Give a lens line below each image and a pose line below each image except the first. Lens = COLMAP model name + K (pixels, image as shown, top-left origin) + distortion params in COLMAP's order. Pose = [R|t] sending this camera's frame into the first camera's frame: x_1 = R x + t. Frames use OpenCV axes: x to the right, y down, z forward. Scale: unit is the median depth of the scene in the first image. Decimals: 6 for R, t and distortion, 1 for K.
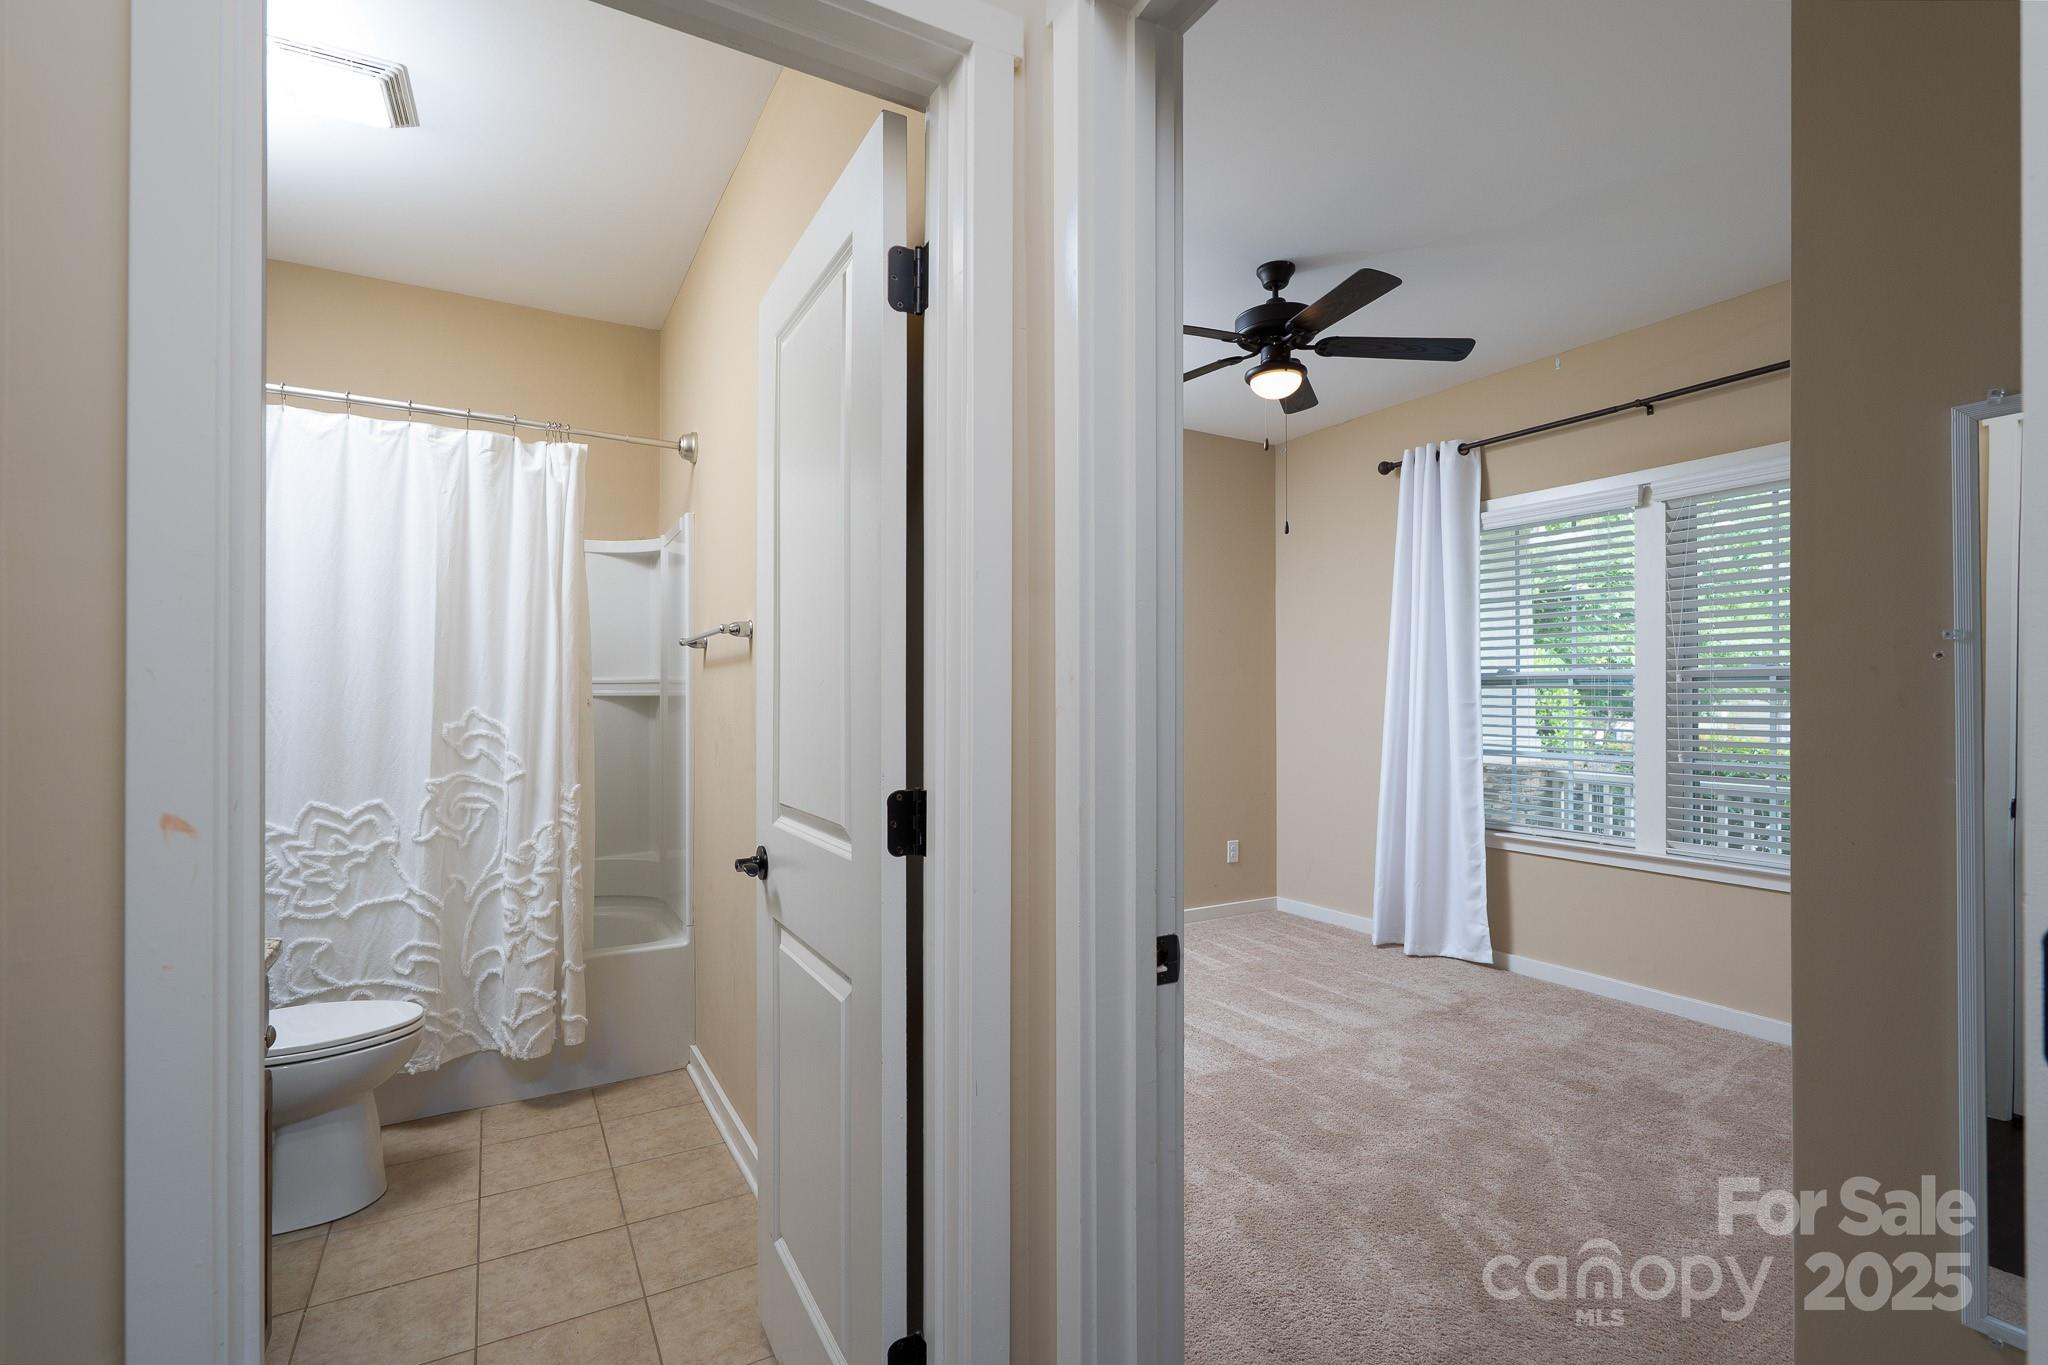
lens RADIAL K [[947.7, 0, 1020.4], [0, 947.7, 677.7], [0, 0, 1]] dist [-0.005477, 0.002763]
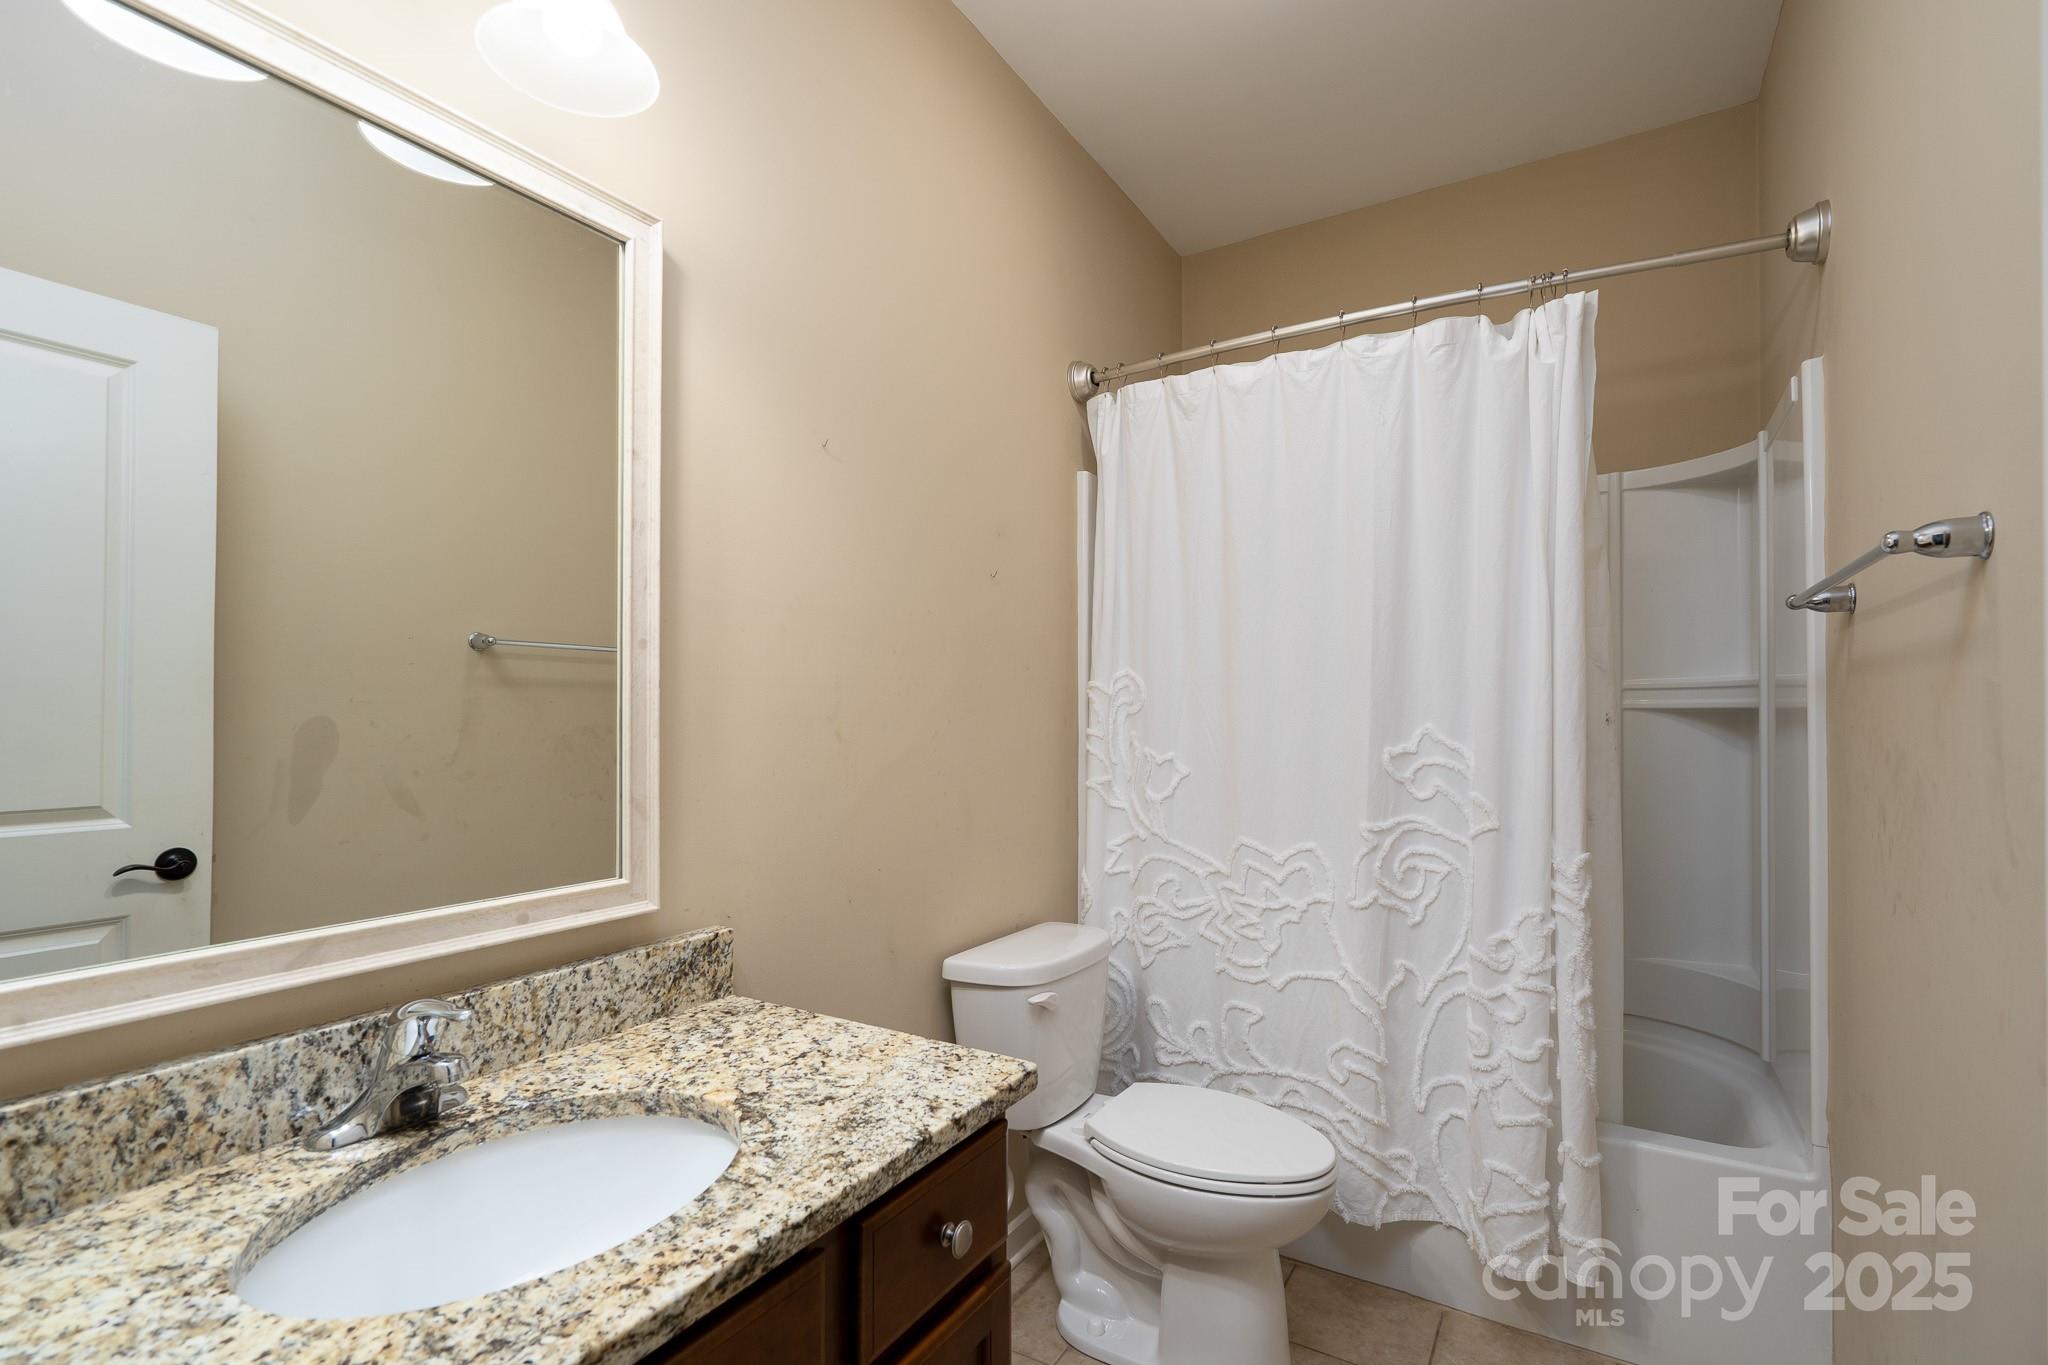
lens RADIAL K [[947.7, 0, 991.3], [0, 947.7, 712.7], [0, 0, 1]] dist [-0.005477, 0.002763]
pose [[0.480629, -0.005113, -0.876909, -0.122692], [0.018653, 0.999816, 0.004394, 0.014272], [0.876725, -0.018469, 0.480636, 0.390773]]
